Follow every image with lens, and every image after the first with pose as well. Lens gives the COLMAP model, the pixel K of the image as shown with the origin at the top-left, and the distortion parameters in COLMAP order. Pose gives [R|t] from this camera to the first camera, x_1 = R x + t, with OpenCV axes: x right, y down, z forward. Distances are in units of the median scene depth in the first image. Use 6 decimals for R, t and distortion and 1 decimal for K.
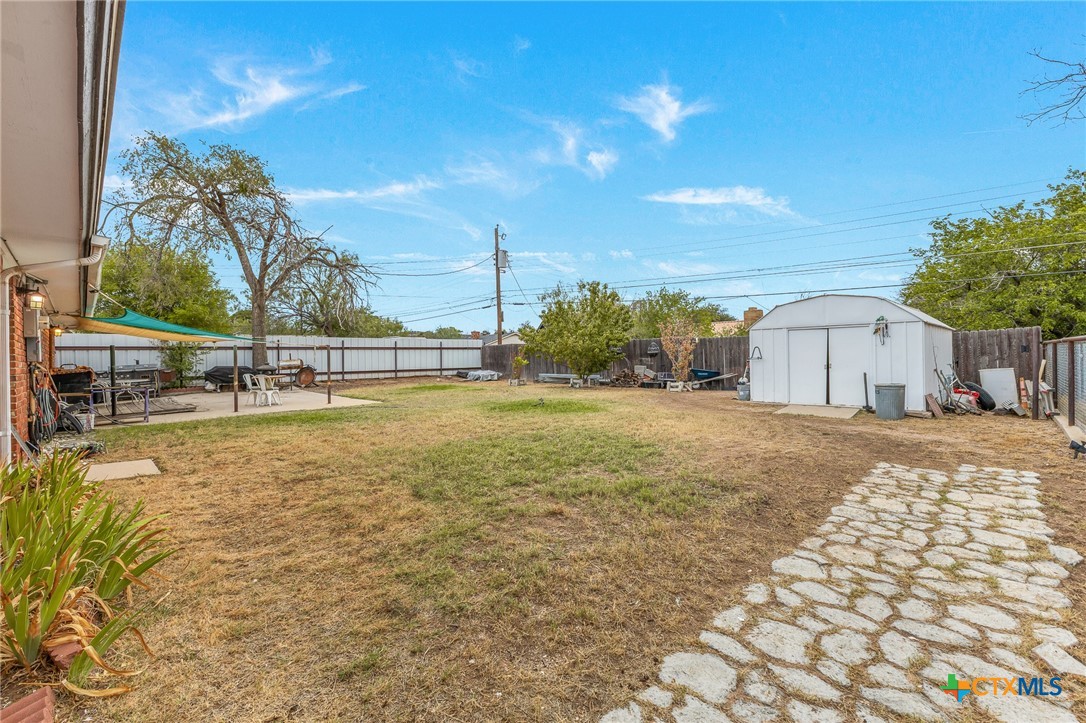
lens RADIAL K [[465.0, 0, 541.6], [0, 465.0, 356.8], [0, 0, 1]] dist [0.002956, 0.000158]
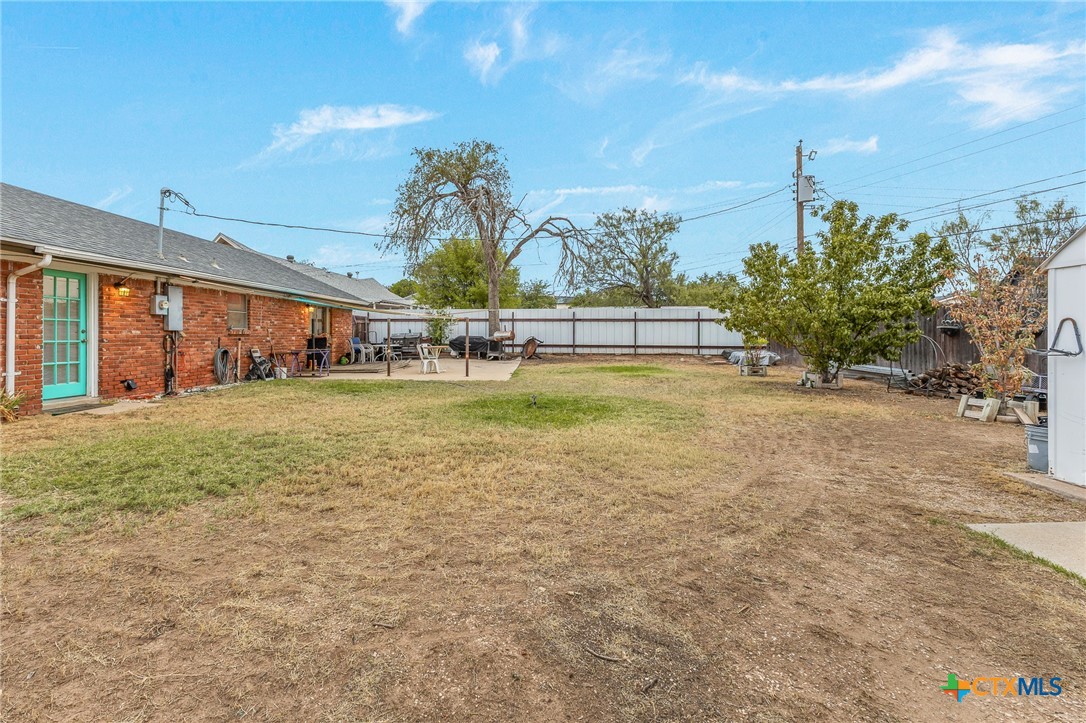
lens RADIAL K [[498.1, 0, 542.3], [0, 498.1, 324.6], [0, 0, 1]] dist [0.000641, -0.000062]
pose [[0.623472, 0.005574, -0.781826, 0.321665], [-0.012839, 0.999913, -0.003110, -0.004989], [0.781740, 0.011977, 0.623489, 0.319313]]
